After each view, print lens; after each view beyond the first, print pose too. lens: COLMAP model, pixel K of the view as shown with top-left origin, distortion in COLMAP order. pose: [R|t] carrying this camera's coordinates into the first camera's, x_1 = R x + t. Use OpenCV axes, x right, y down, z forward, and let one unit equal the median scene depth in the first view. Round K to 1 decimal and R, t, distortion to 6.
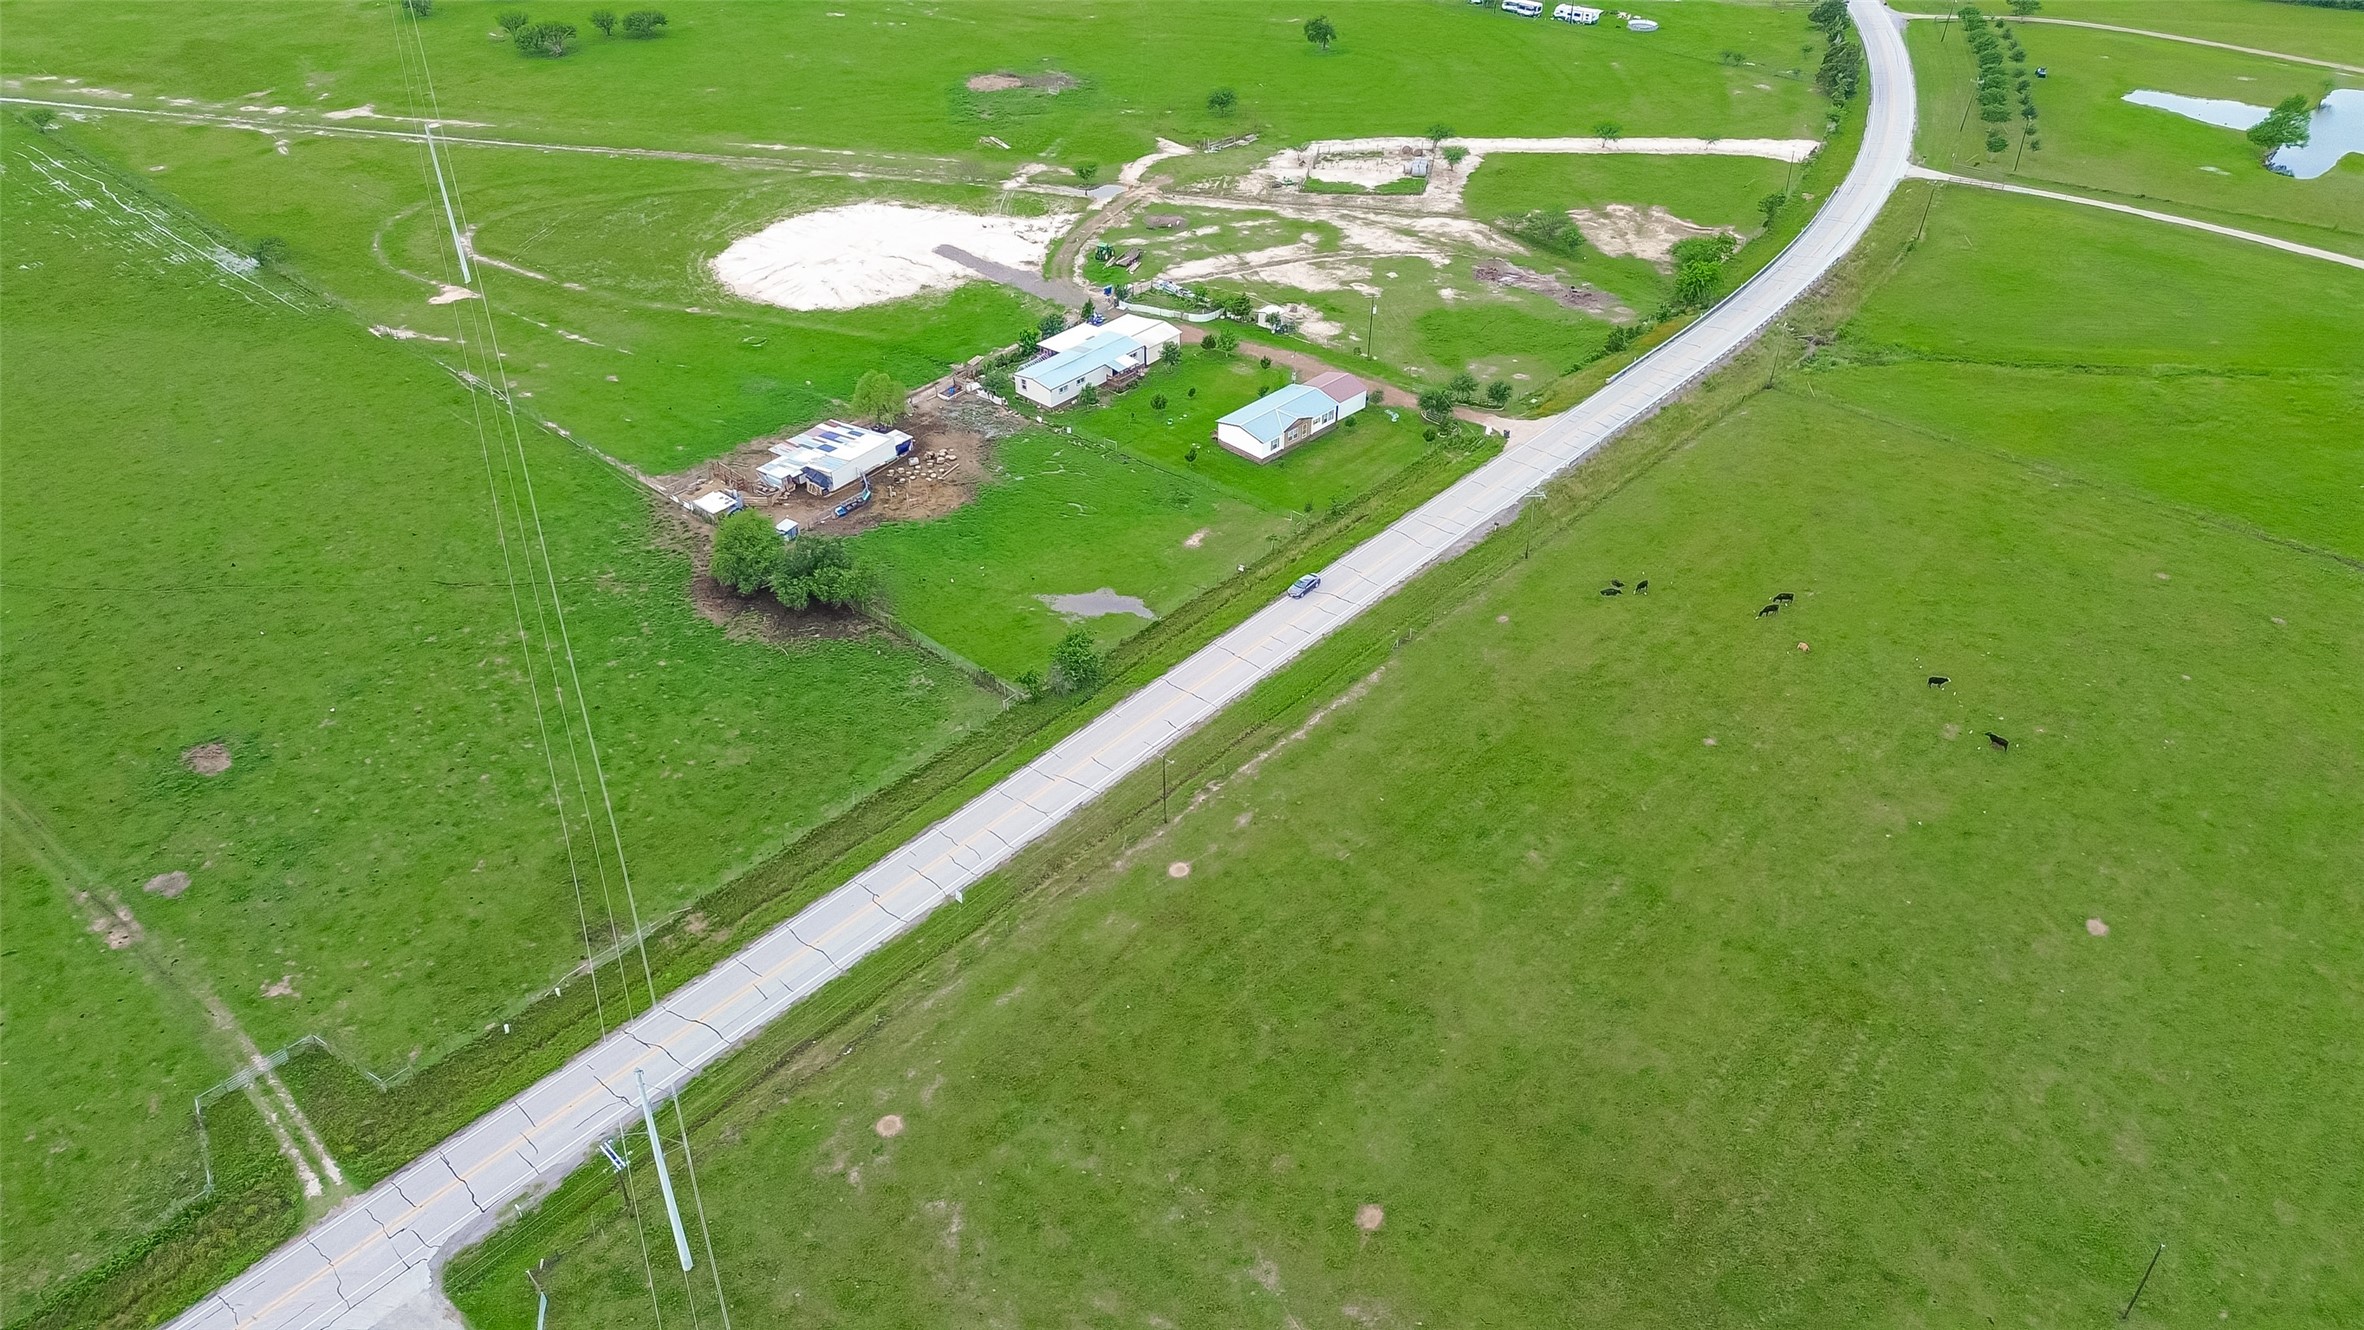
lens RADIAL K [[1661.6, 0, 1168.7], [0, 1661.6, 651.1], [0, 0, 1]] dist [0.075260, -0.070851]
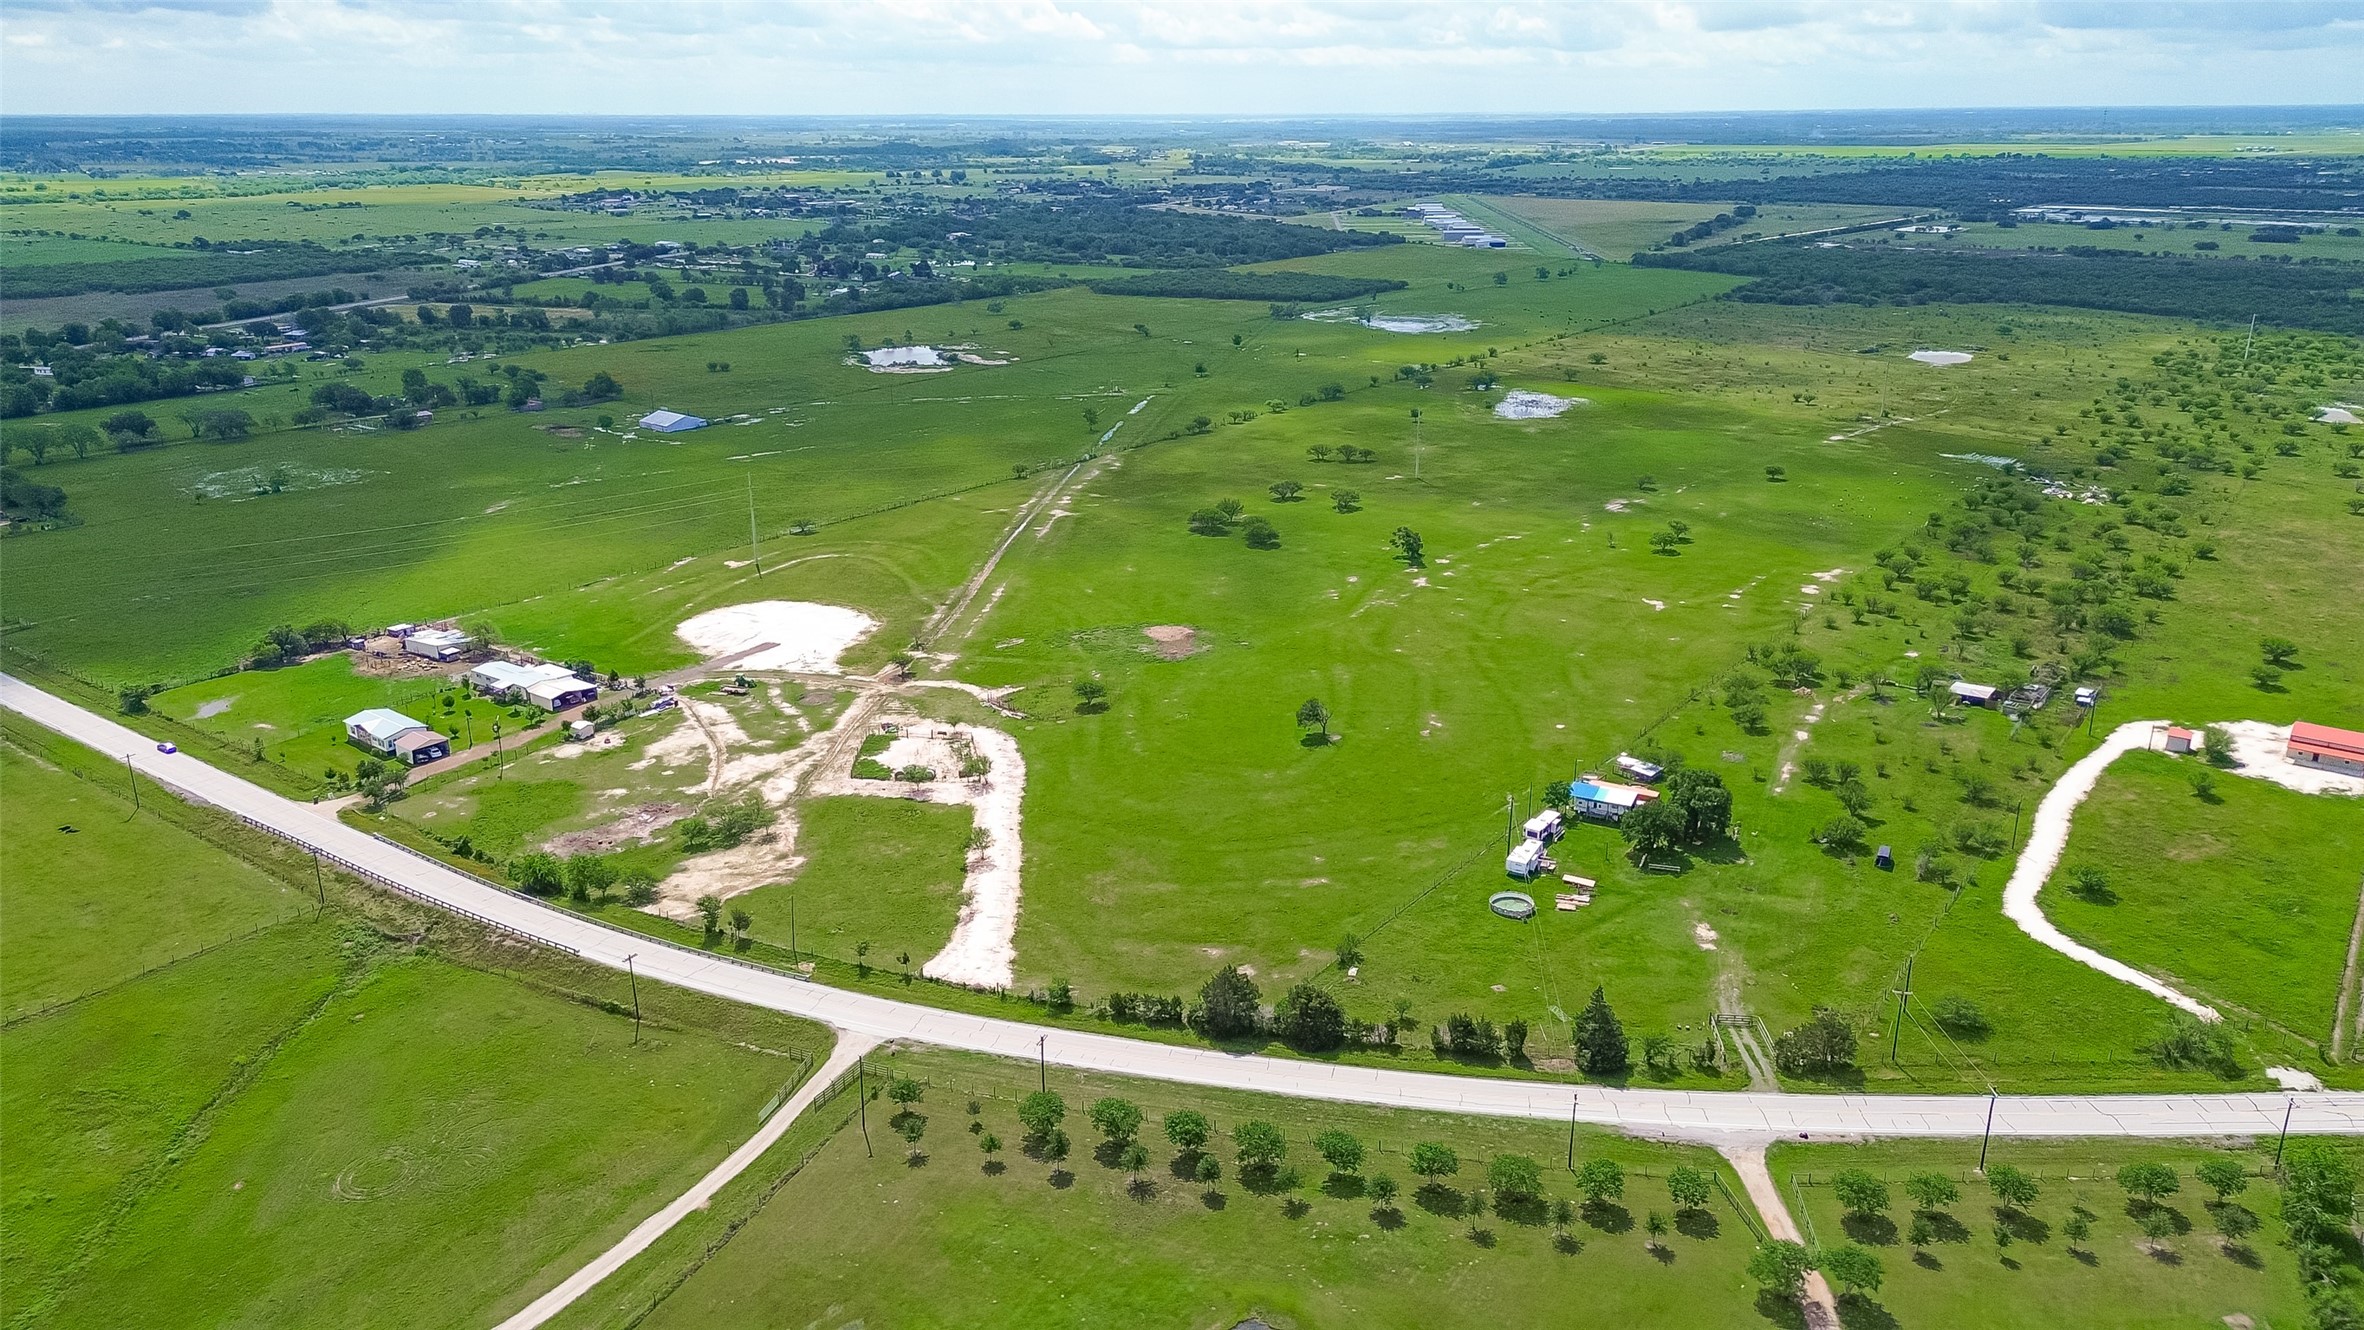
lens RADIAL K [[1661.6, 0, 1196.3], [0, 1661.6, 666.6], [0, 0, 1]] dist [0.075260, -0.070851]
pose [[0.106643, 0.316723, -0.942504, 1.185711], [-0.575192, 0.792851, 0.201350, -0.697842], [0.811037, 0.520648, 0.266728, 0.927334]]
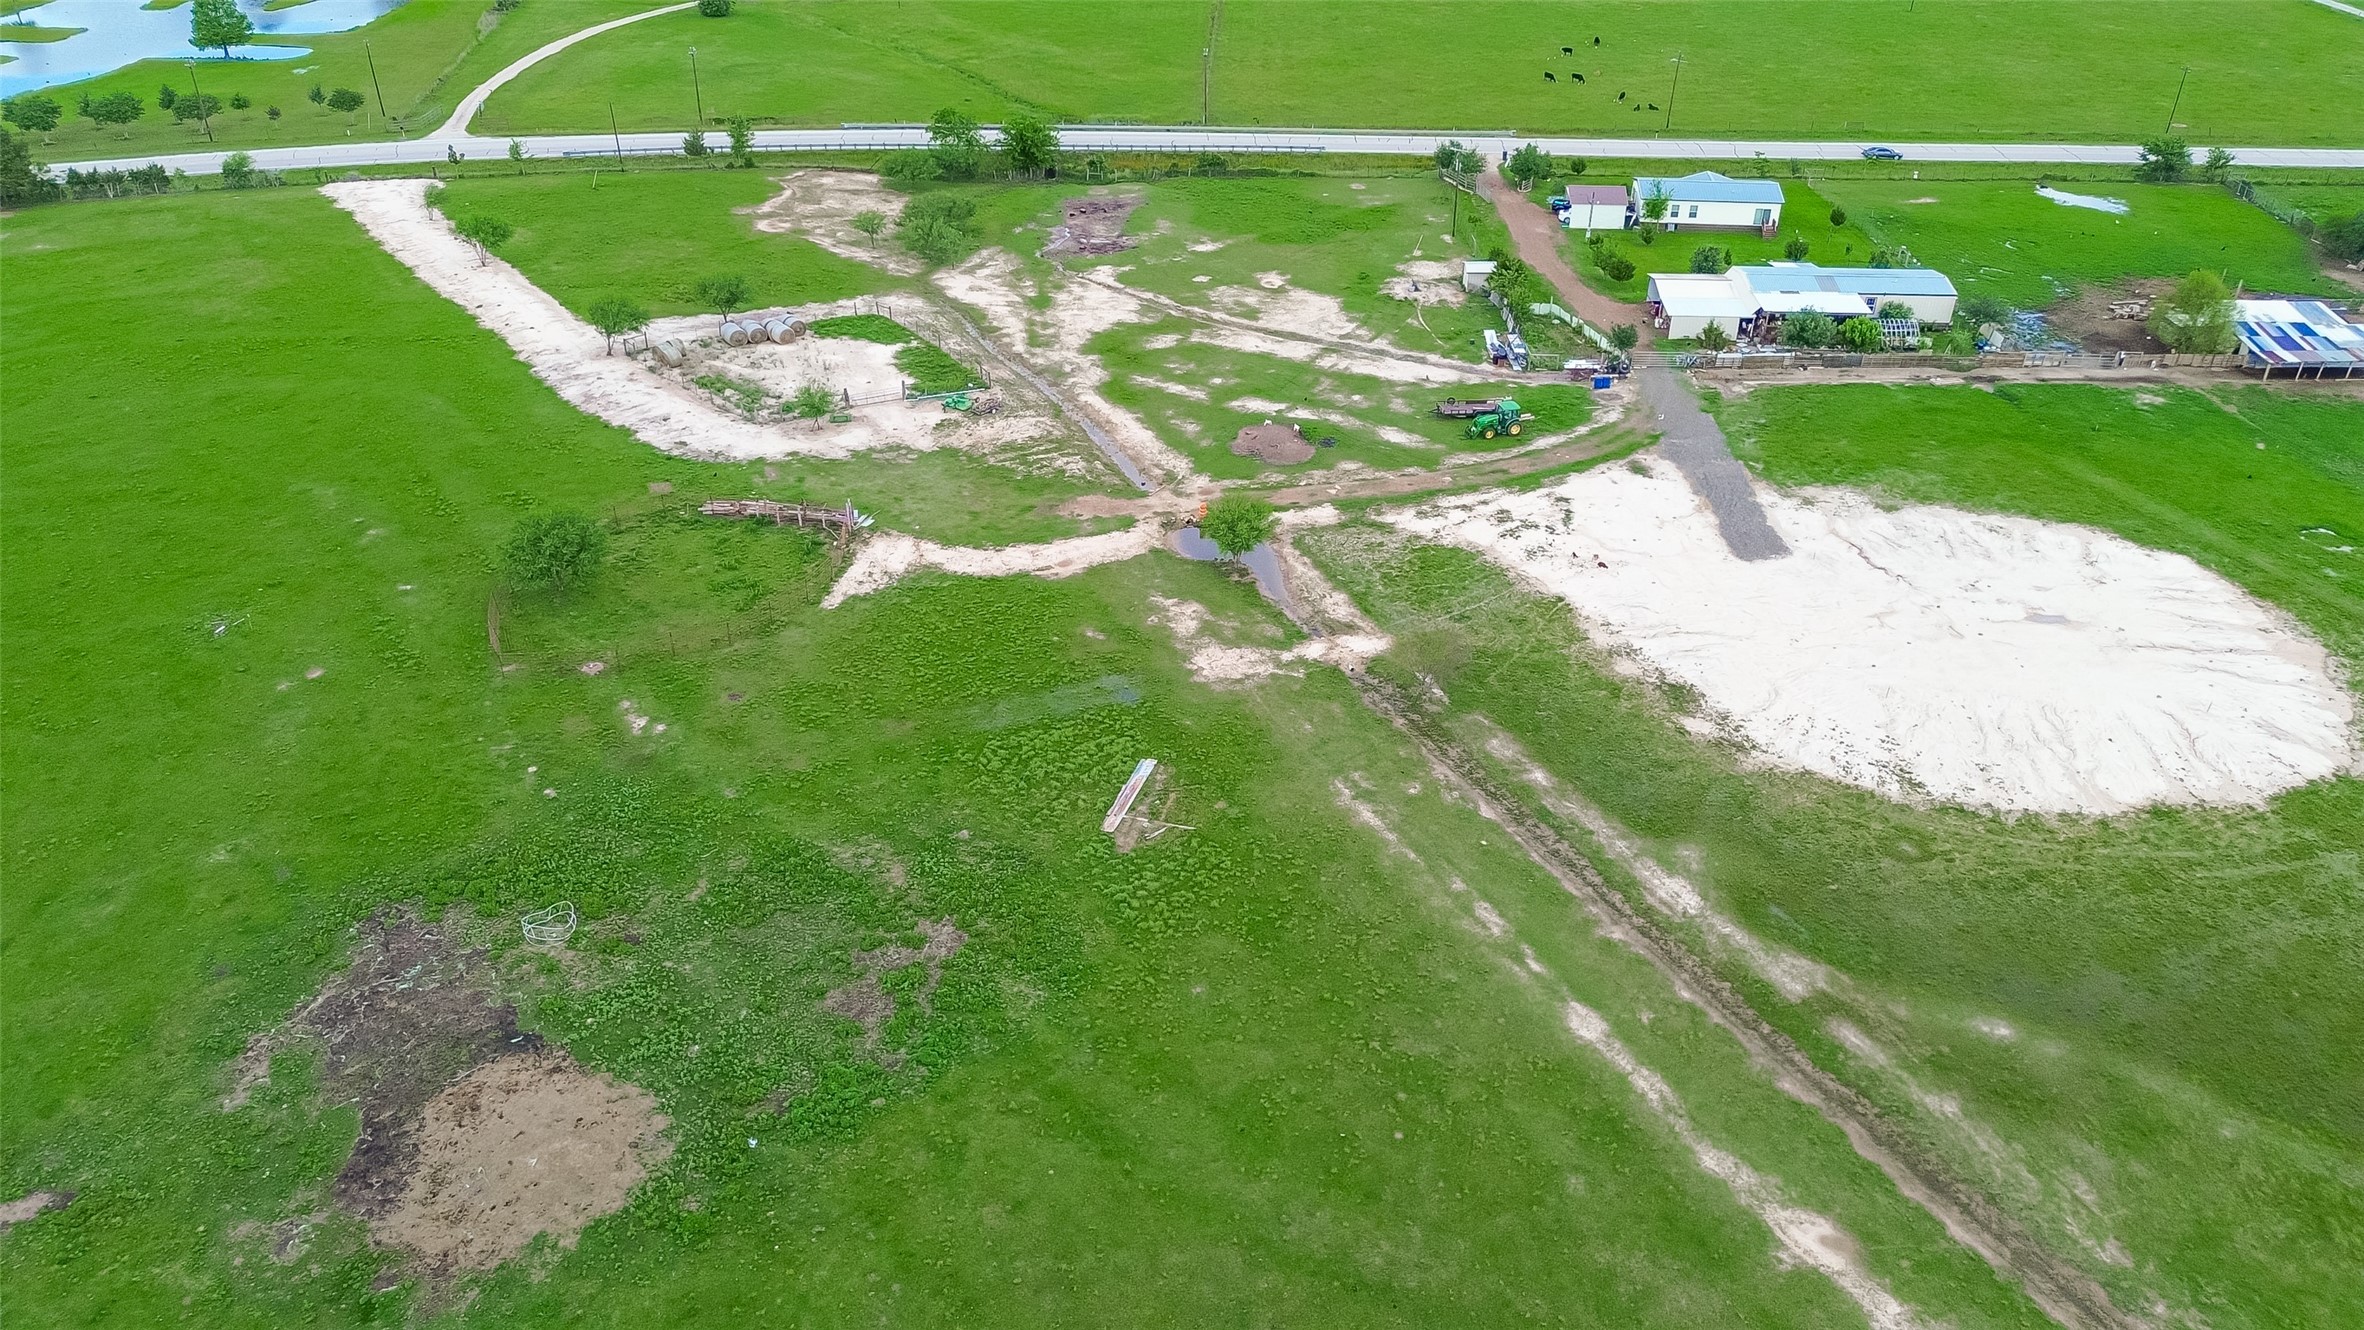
lens RADIAL K [[1661.6, 0, 1191.6], [0, 1661.6, 658.2], [0, 0, 1]] dist [0.075260, -0.070851]
pose [[-0.633502, -0.405473, 0.658989, -0.339239], [0.444370, 0.506564, 0.738870, -0.613745], [-0.633412, 0.760910, -0.140729, 1.175353]]
